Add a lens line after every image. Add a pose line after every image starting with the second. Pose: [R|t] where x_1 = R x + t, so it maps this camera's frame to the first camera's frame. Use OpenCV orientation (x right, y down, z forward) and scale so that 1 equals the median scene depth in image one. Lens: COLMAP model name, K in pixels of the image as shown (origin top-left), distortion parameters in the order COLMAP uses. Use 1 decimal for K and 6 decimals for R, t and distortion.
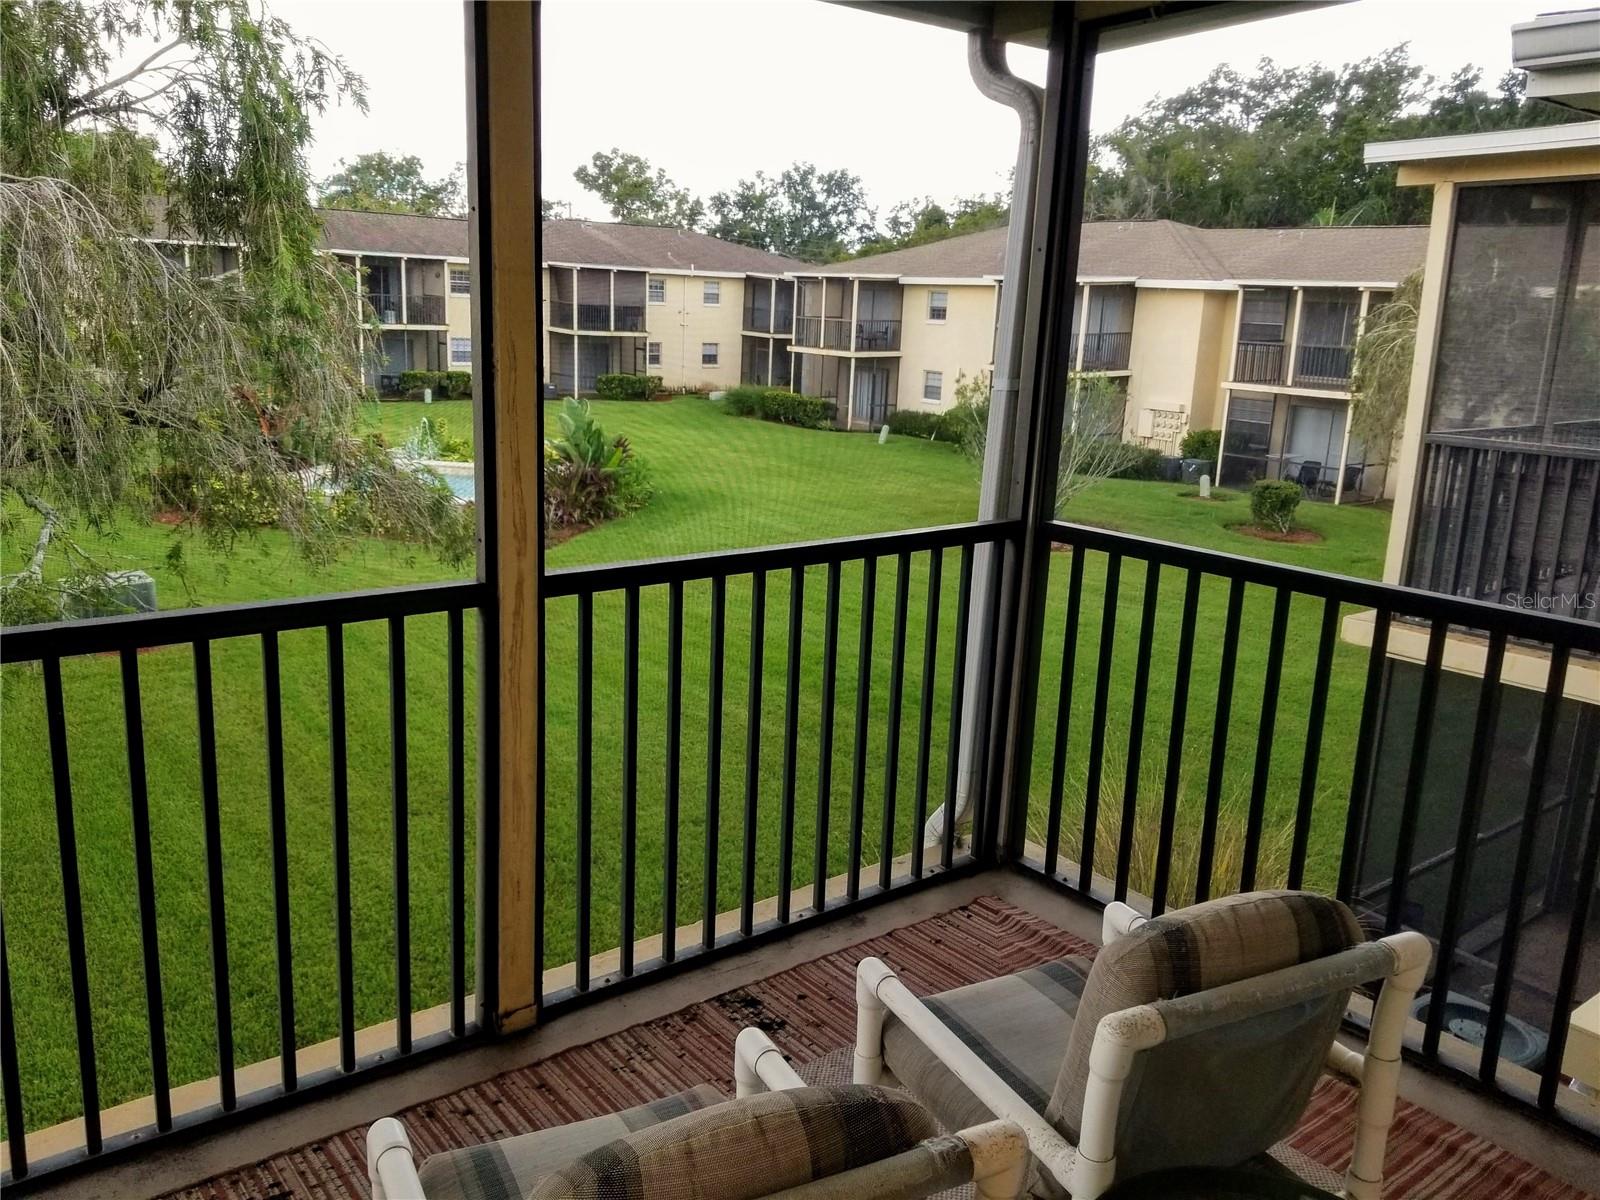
lens RADIAL K [[1255.6, 0, 753.5], [0, 1255.6, 602.1], [0, 0, 1]] dist [0.081873, -0.126767]
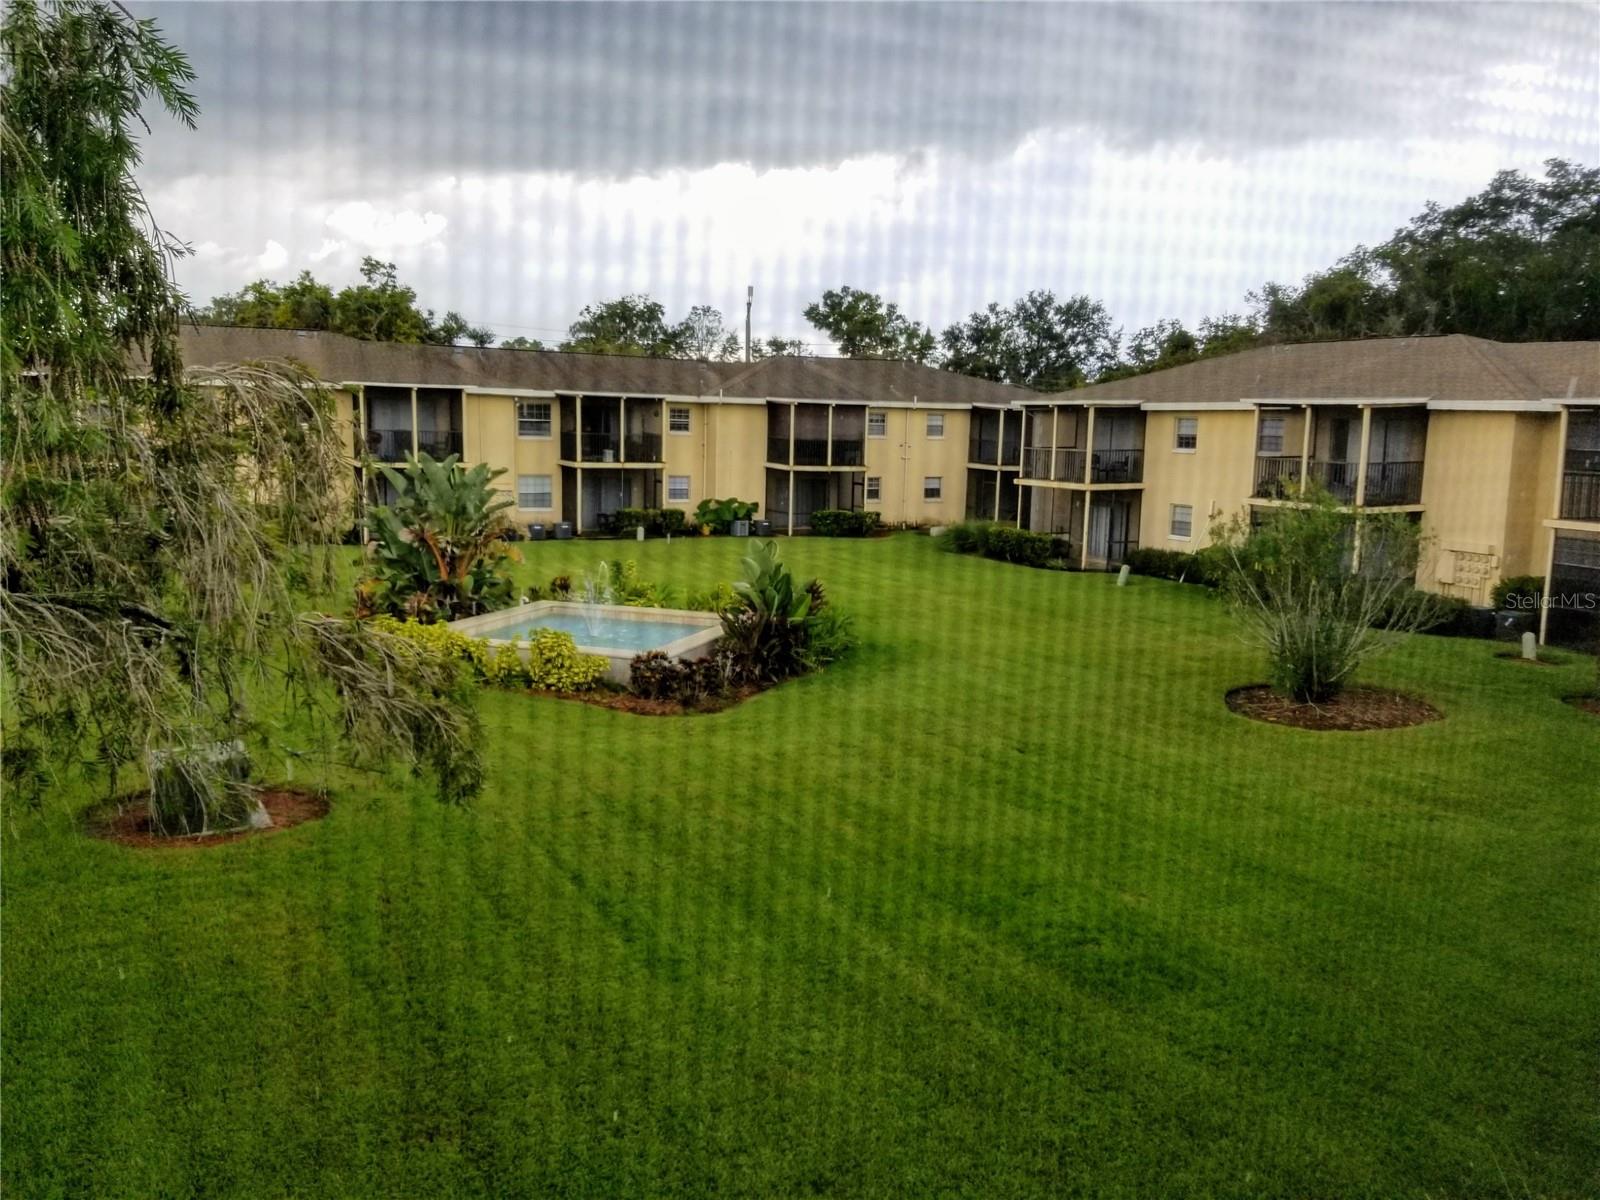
lens RADIAL K [[1255.6, 0, 759.8], [0, 1255.6, 613.1], [0, 0, 1]] dist [0.081873, -0.126767]
pose [[0.983789, 0.010018, -0.179050, 0.008716], [-0.026932, 0.995368, -0.092285, -0.013522], [0.177296, 0.095612, 0.979502, 0.063179]]
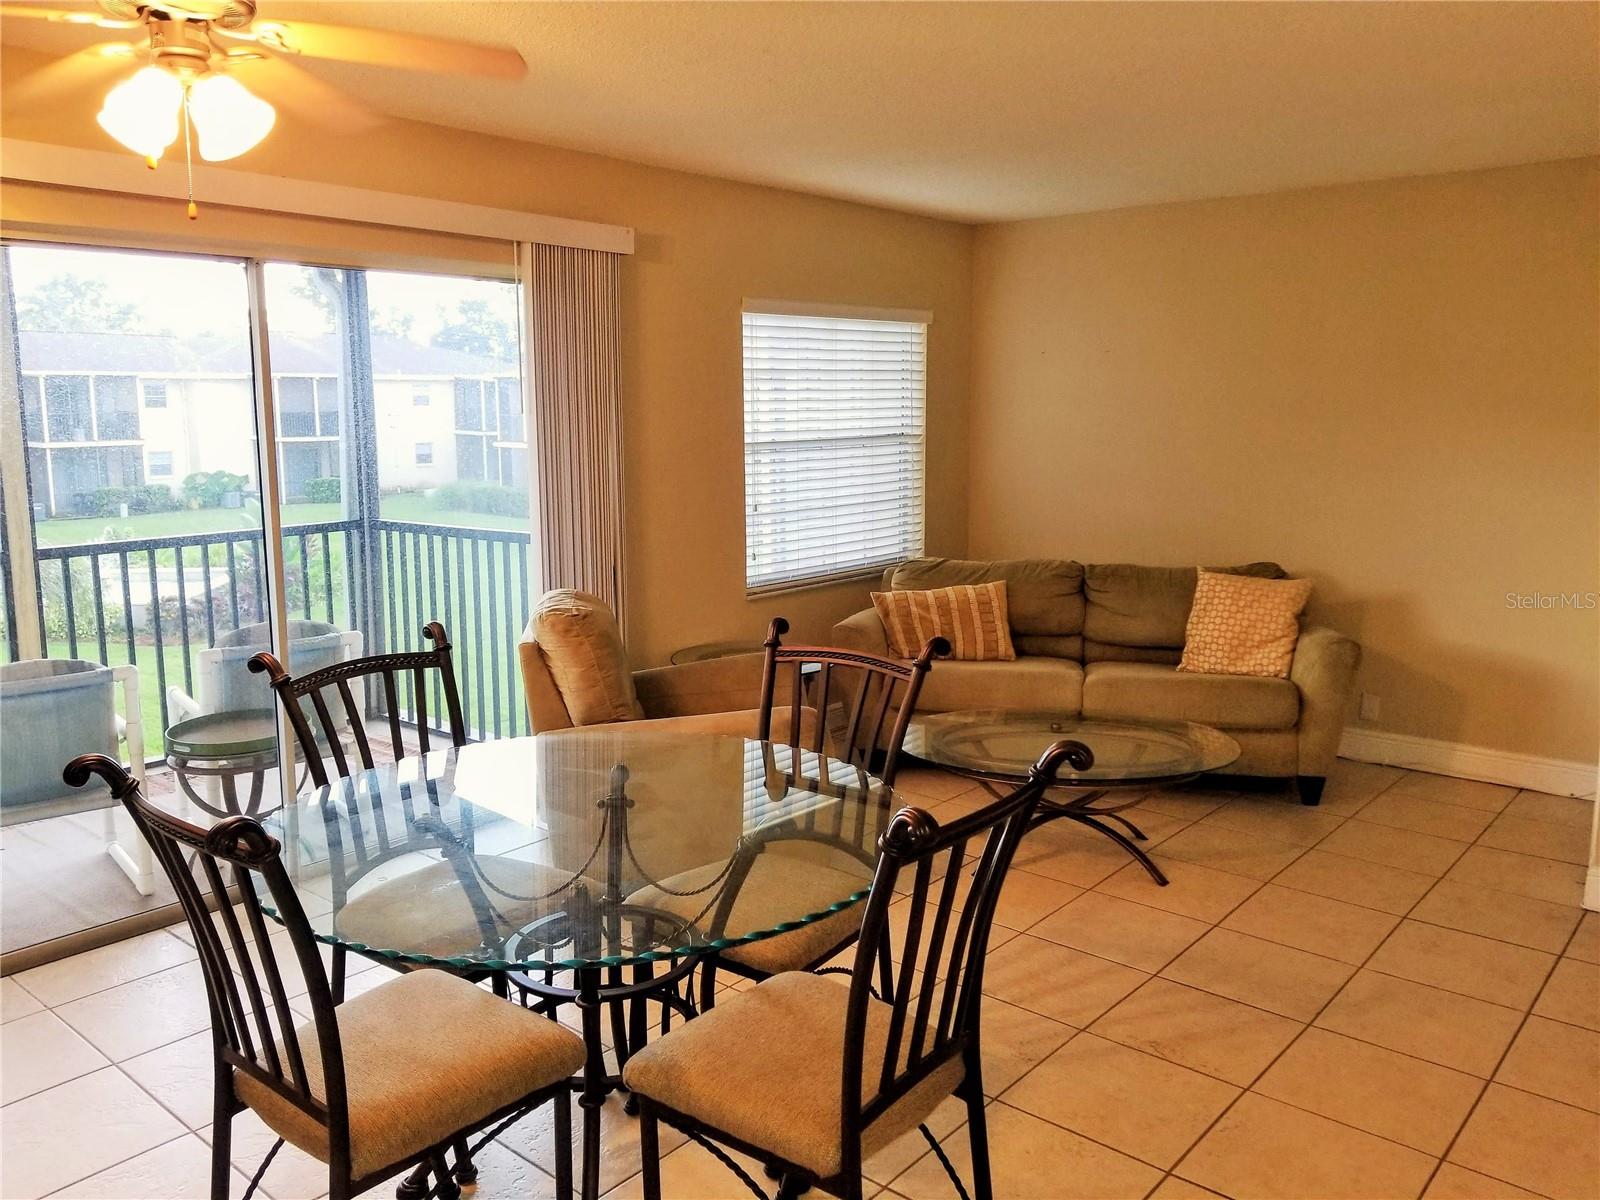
lens RADIAL K [[1255.6, 0, 765.6], [0, 1255.6, 577.4], [0, 0, 1]] dist [0.081873, -0.126767]
pose [[0.976603, -0.073820, 0.201984, 0.024853], [0.091815, 0.992459, -0.081213, 0.013293], [-0.194466, 0.097858, 0.976016, -0.053424]]
